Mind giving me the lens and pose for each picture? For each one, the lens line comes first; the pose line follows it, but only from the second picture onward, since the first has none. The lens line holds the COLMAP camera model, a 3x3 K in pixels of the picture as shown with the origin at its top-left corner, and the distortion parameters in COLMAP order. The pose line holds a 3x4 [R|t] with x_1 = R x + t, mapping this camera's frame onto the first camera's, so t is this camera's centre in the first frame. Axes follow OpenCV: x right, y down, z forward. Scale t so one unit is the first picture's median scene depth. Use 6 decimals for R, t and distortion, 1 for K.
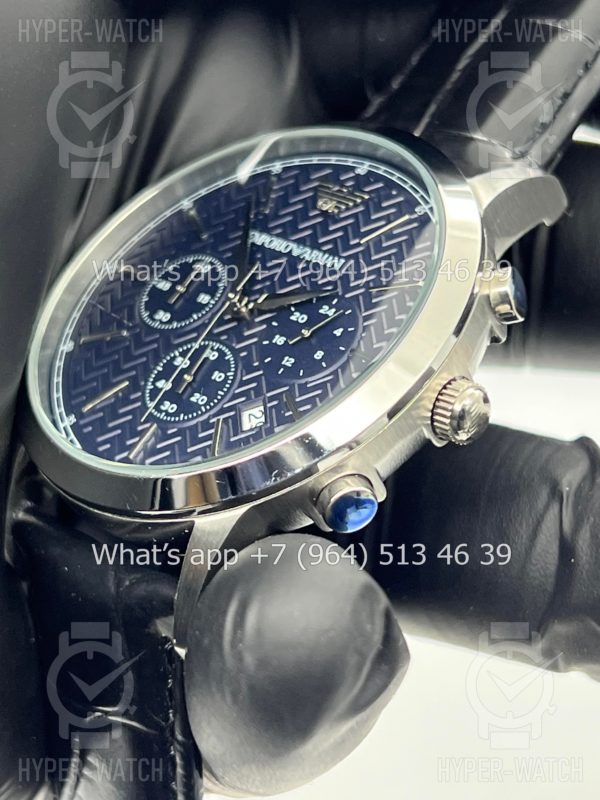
lens RADIAL K [[1878.4, 0, 300.0], [0, 1878.4, 400.0], [0, 0, 1]] dist [0.343604, 0.485049]
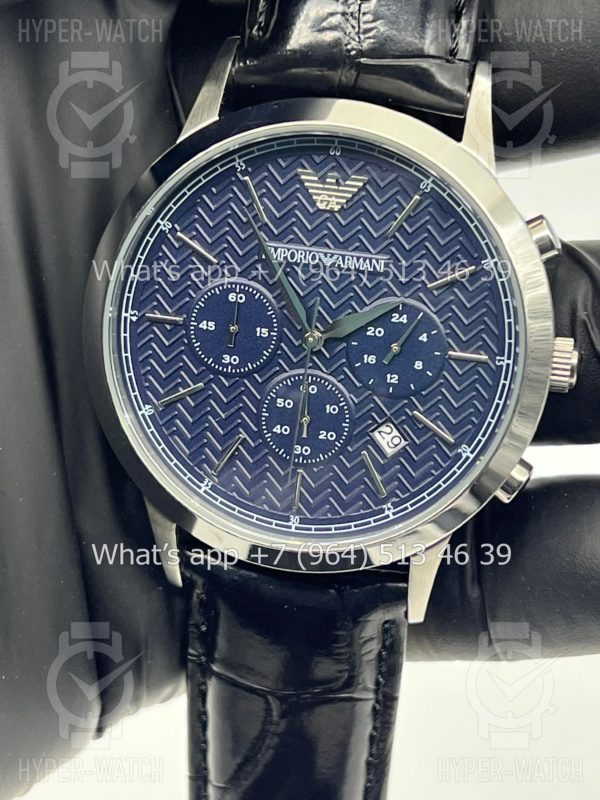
lens RADIAL K [[1878.4, 0, 300.0], [0, 1878.4, 400.0], [0, 0, 1]] dist [0.343604, 0.485049]
pose [[0.822392, -0.523653, 0.222392, -0.305980], [0.277345, 0.710318, 0.646937, -0.748140], [-0.496740, -0.470357, 0.729393, 0.194292]]
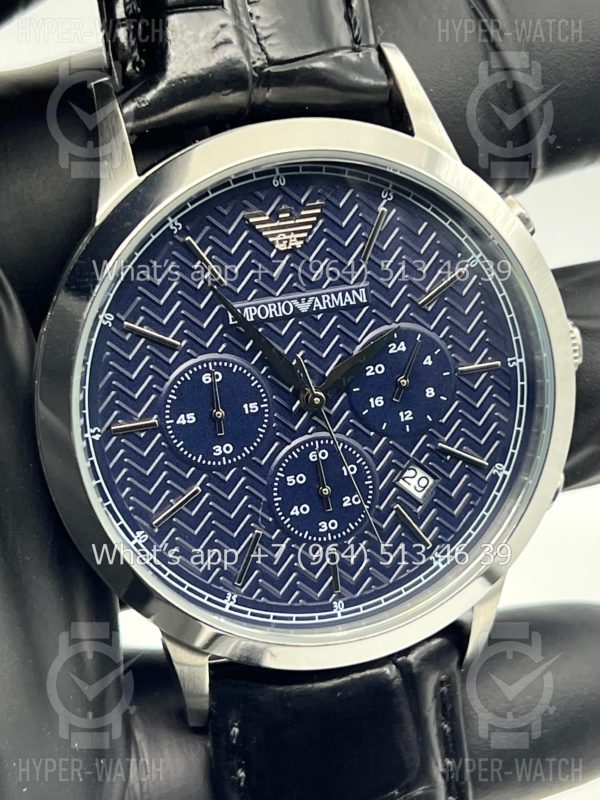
lens RADIAL K [[1878.4, 0, 300.0], [0, 1878.4, 400.0], [0, 0, 1]] dist [0.343604, 0.485049]
pose [[0.512524, -0.729530, 0.452886, -0.470485], [0.223985, 0.622751, 0.749675, -0.769413], [-0.828945, -0.282787, 0.482578, 0.563638]]
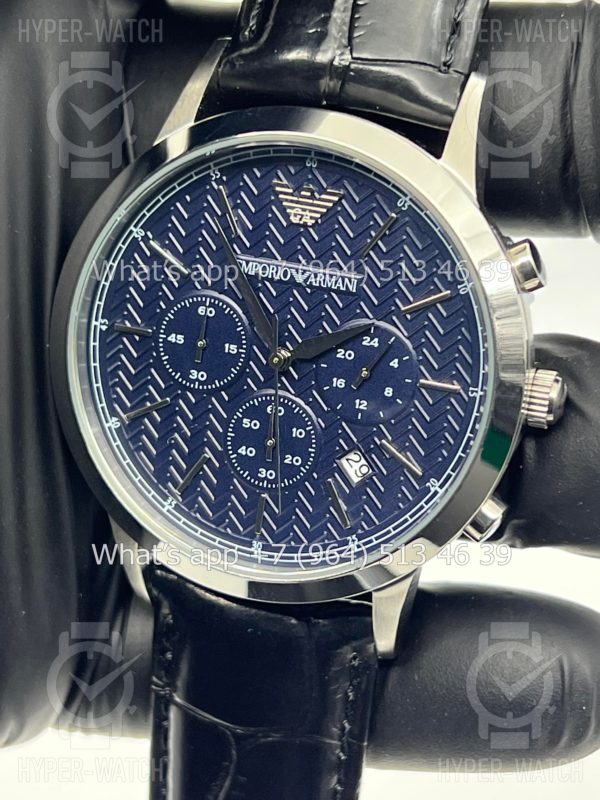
lens RADIAL K [[1878.4, 0, 300.0], [0, 1878.4, 400.0], [0, 0, 1]] dist [0.343604, 0.485049]
pose [[0.870005, -0.481878, 0.104328, -0.145295], [0.323472, 0.717556, 0.616830, -0.685815], [-0.372098, -0.502898, 0.780152, 0.175467]]
